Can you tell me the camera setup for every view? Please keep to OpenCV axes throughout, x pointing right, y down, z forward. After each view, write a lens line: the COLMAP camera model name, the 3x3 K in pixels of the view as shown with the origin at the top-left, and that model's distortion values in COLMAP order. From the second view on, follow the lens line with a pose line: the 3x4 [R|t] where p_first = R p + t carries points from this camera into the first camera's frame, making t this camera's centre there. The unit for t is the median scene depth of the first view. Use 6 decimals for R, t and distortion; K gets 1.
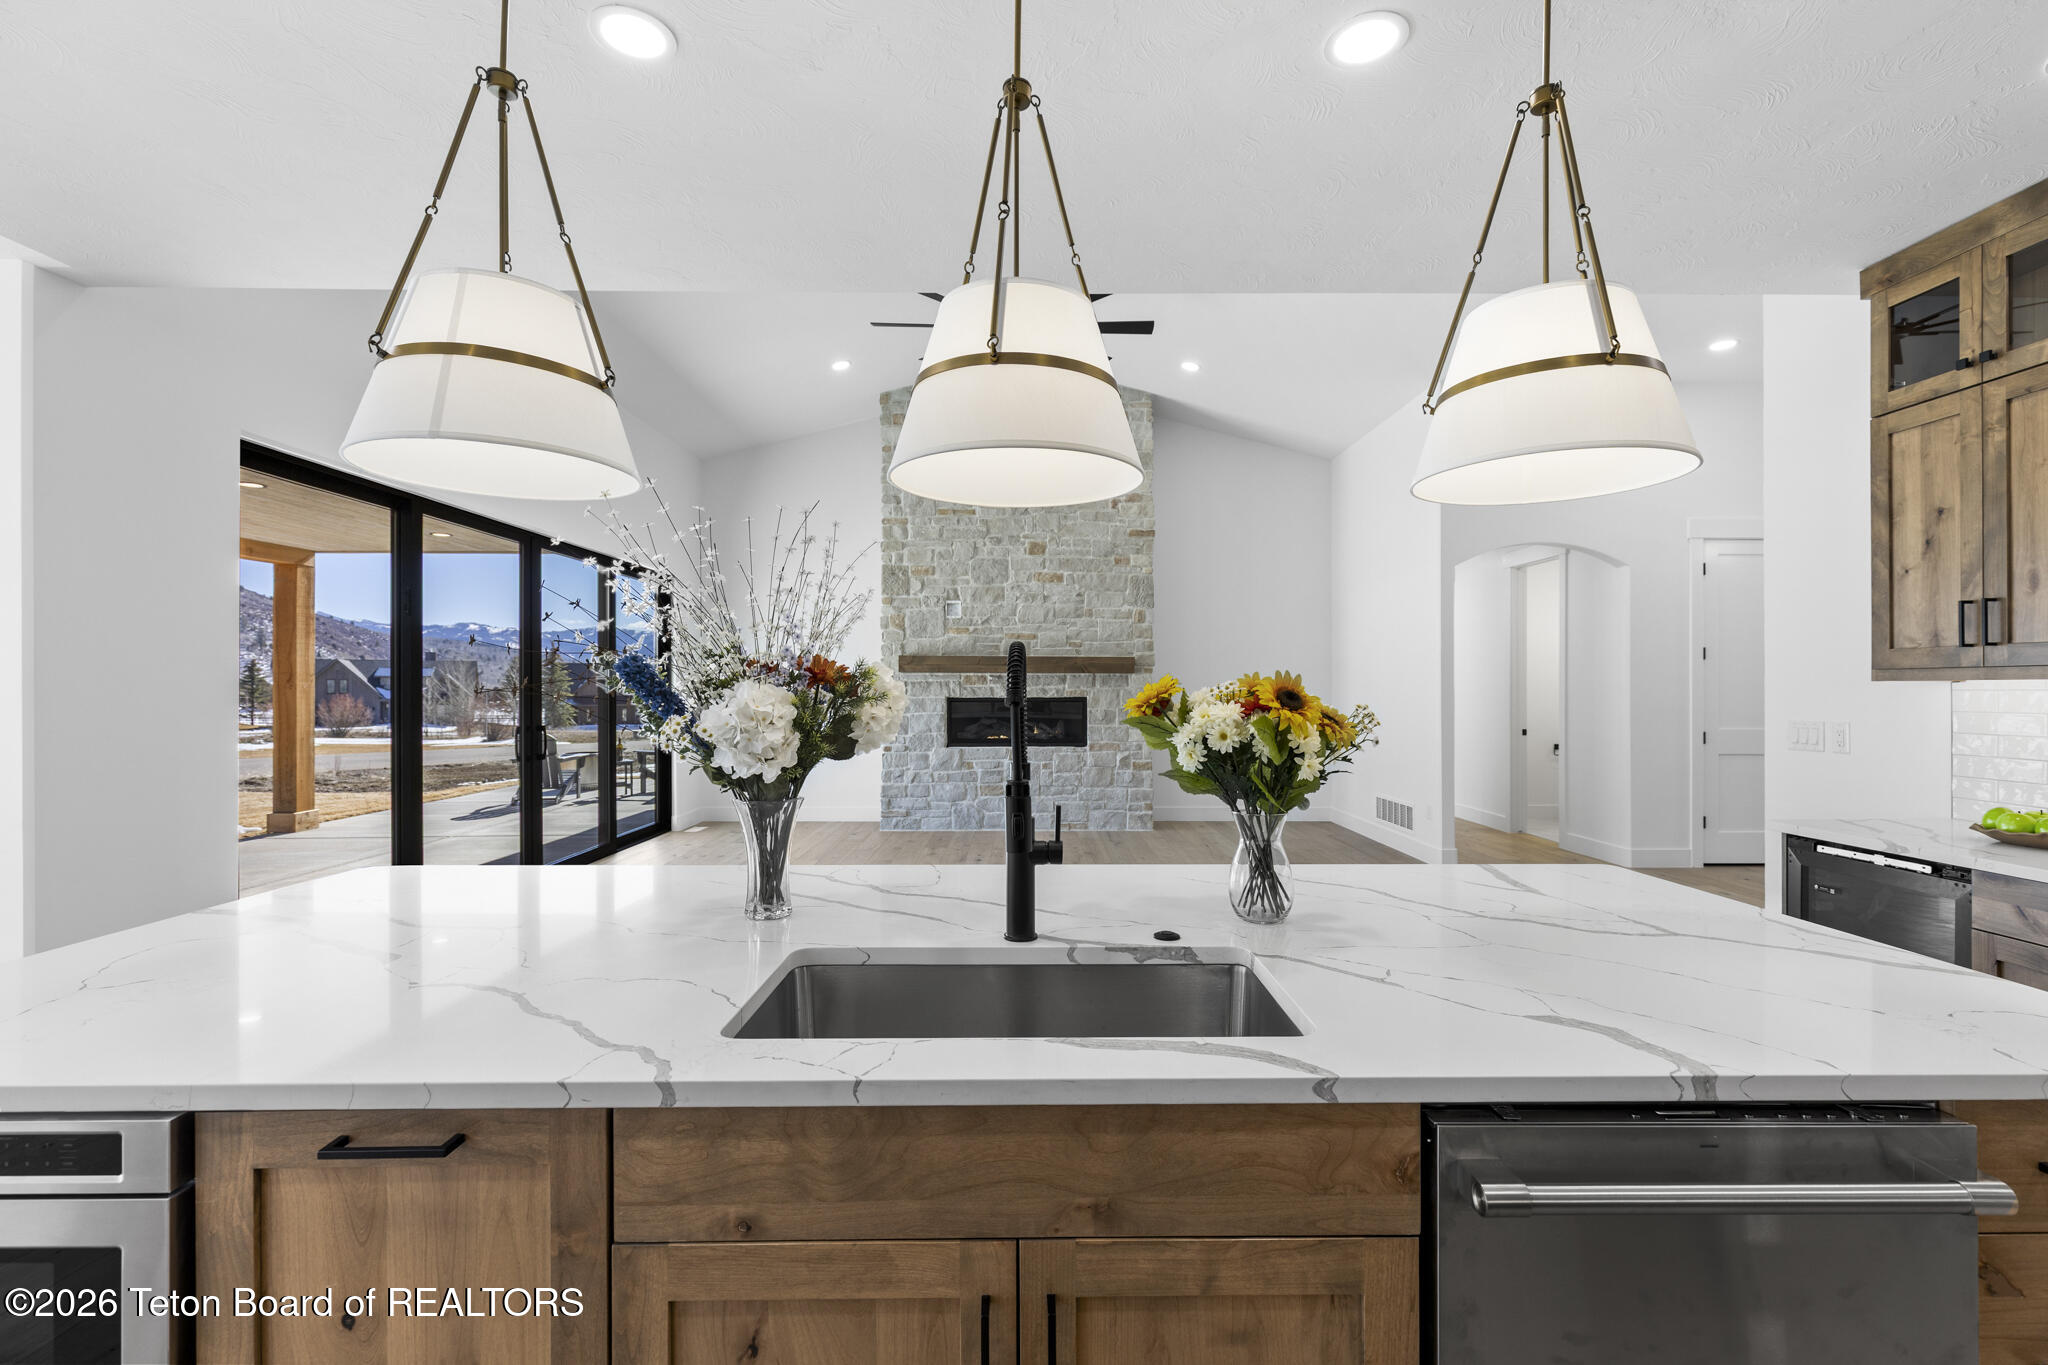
lens RADIAL K [[915.2, 0, 1035.2], [0, 915.2, 688.1], [0, 0, 1]] dist [0.004676, -0.000867]
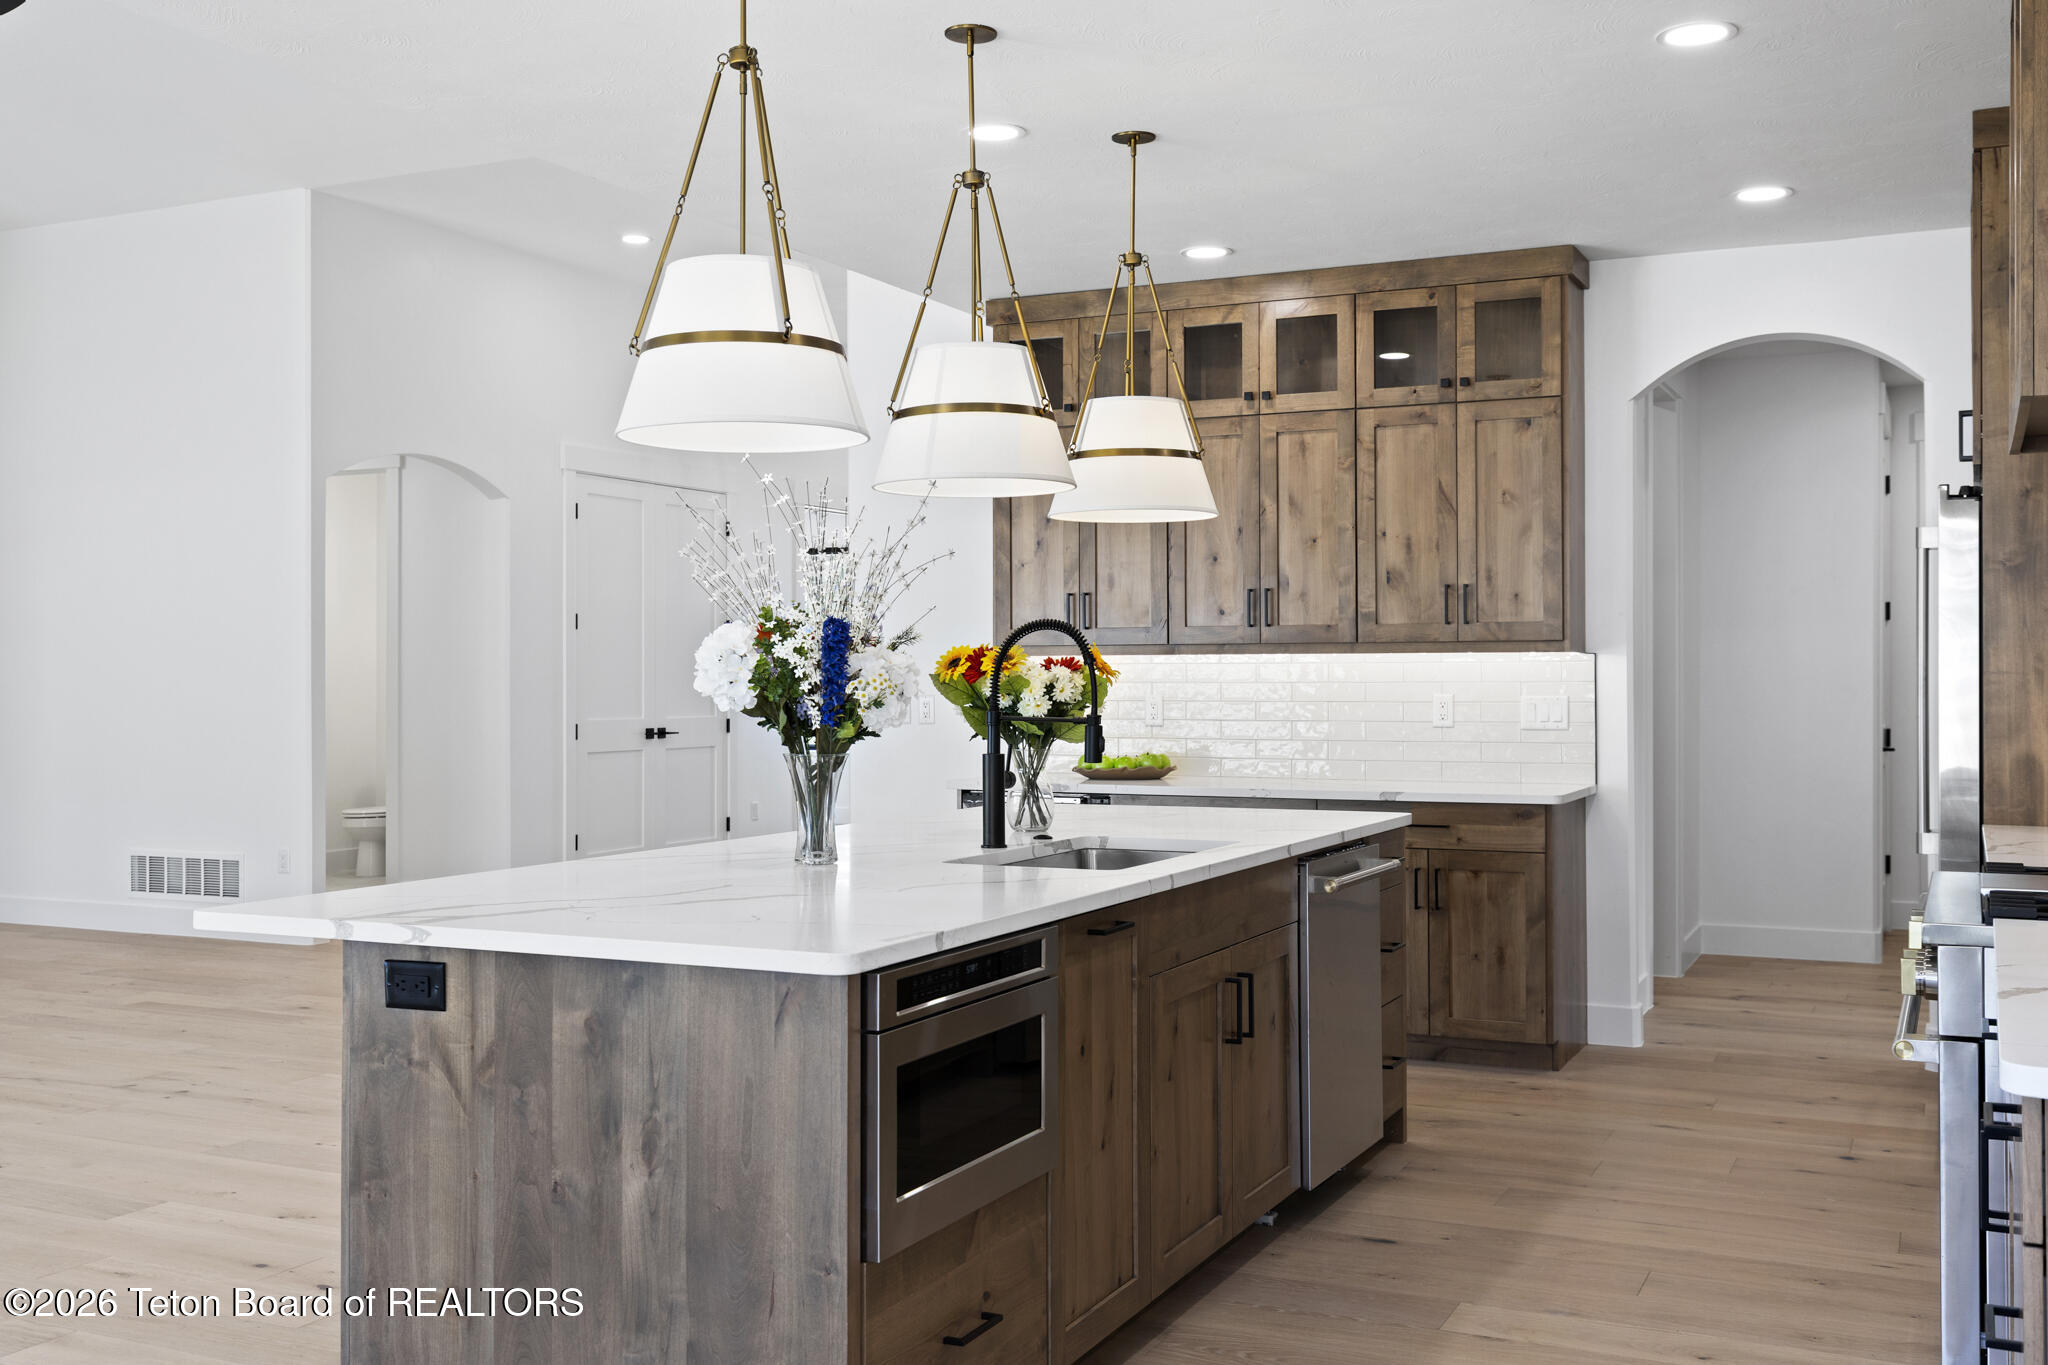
lens RADIAL K [[1964.4, 0, 1038.4], [0, 1964.4, 667.7], [0, 0, 1]] dist [0.003027, 0.018998]
pose [[0.438072, 0.003270, 0.898934, -0.456685], [0.000779, 0.999992, -0.004017, 0.005850], [-0.898940, 0.002460, 0.438065, -0.048432]]
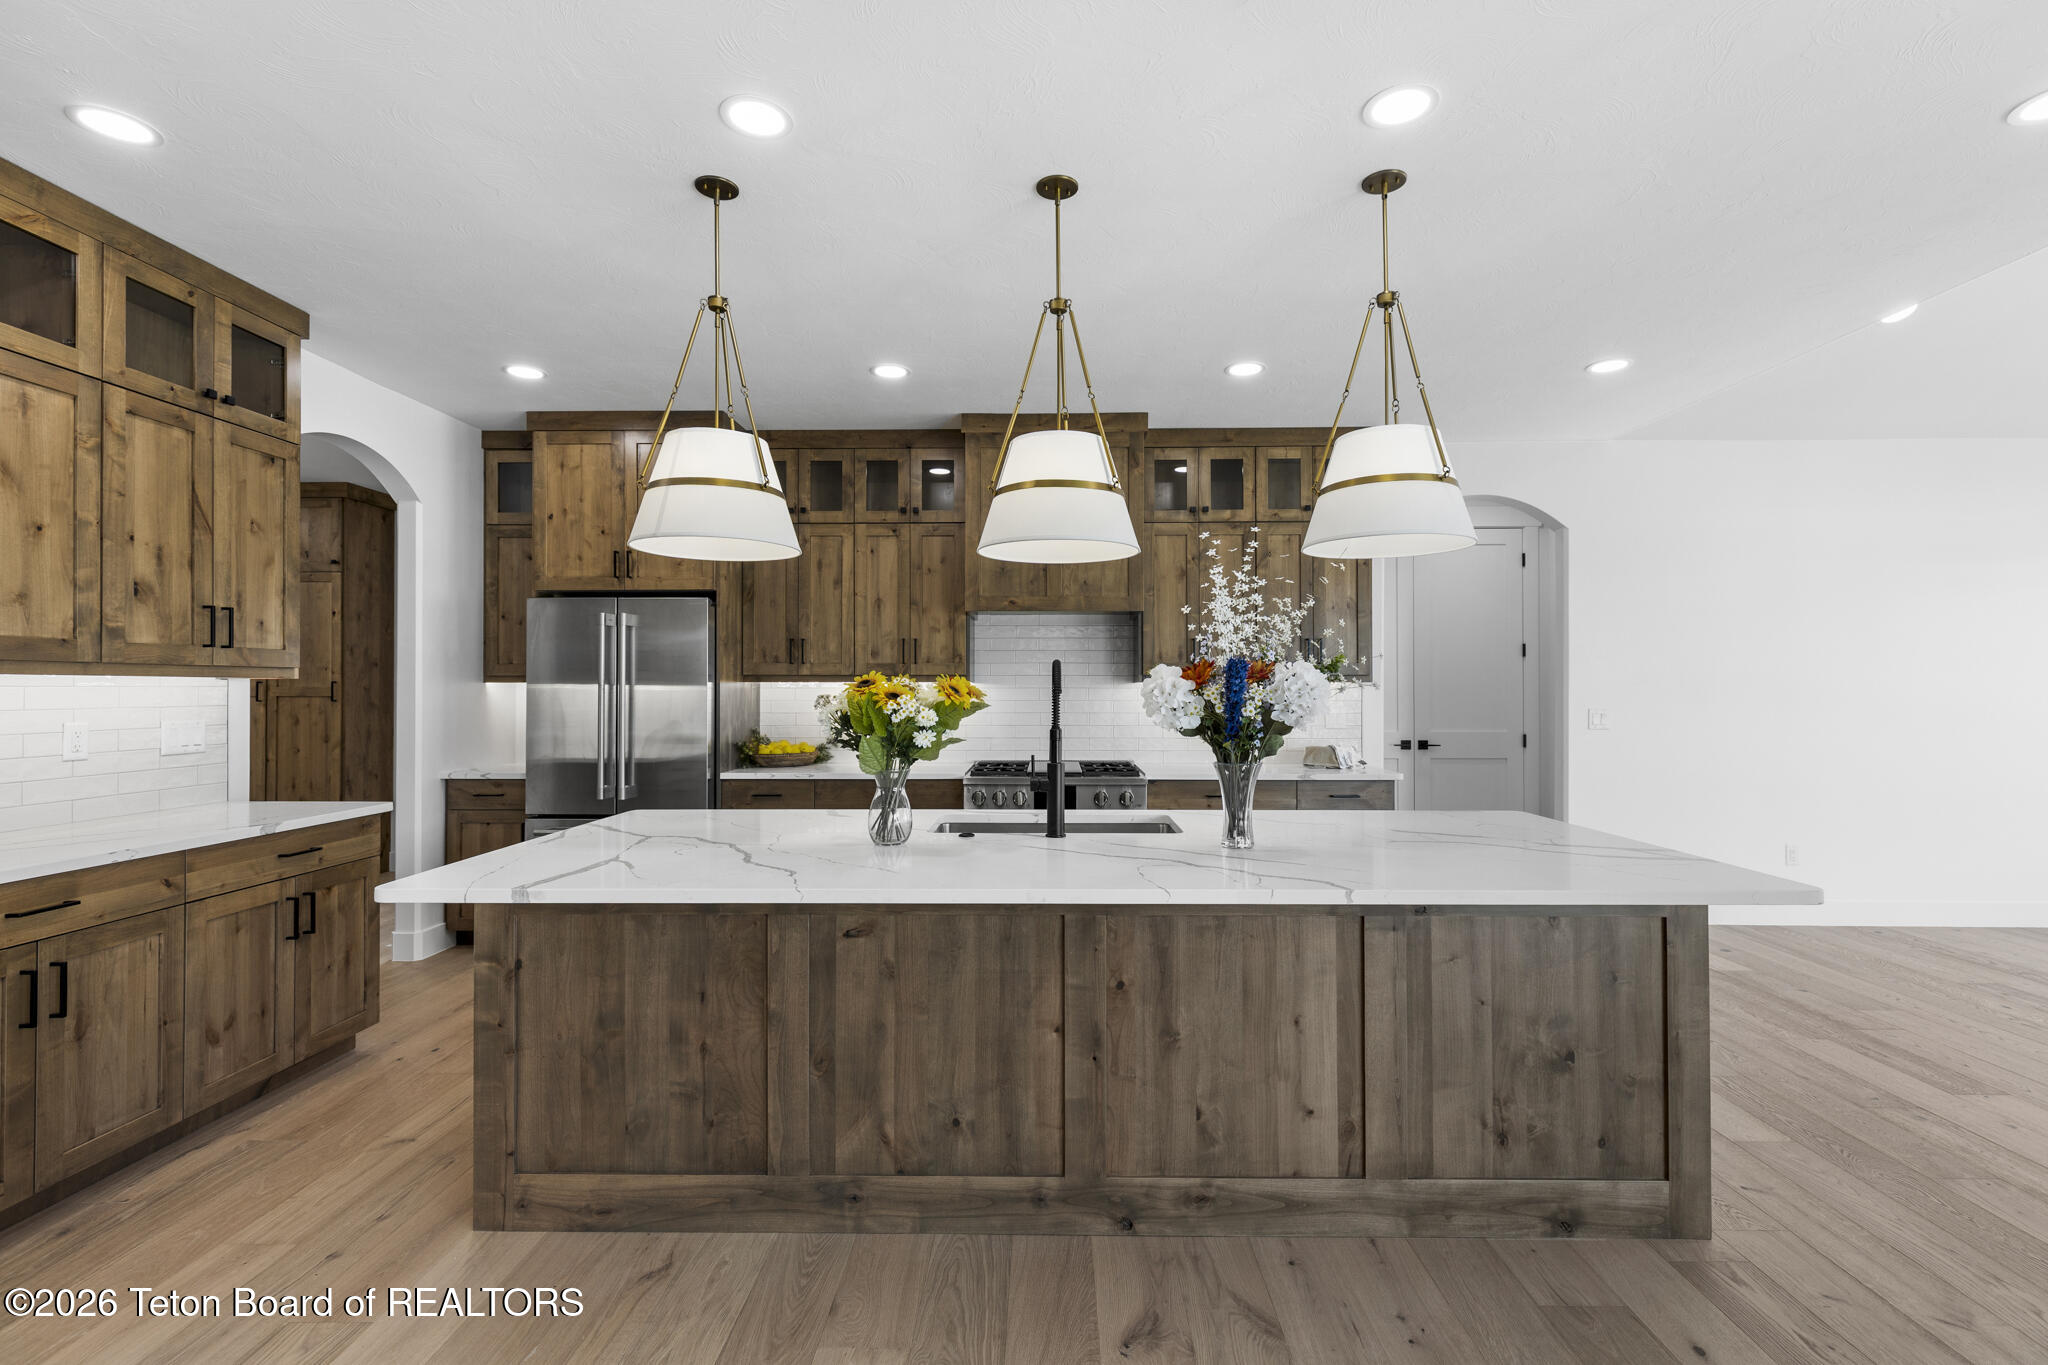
lens RADIAL K [[915.2, 0, 1035.2], [0, 915.2, 688.1], [0, 0, 1]] dist [0.004676, -0.000867]
pose [[-0.999708, 0.000310, 0.024150, -0.002764], [0.000206, 0.999991, -0.004286, 0.002625], [-0.024151, -0.004280, -0.999699, 0.490078]]
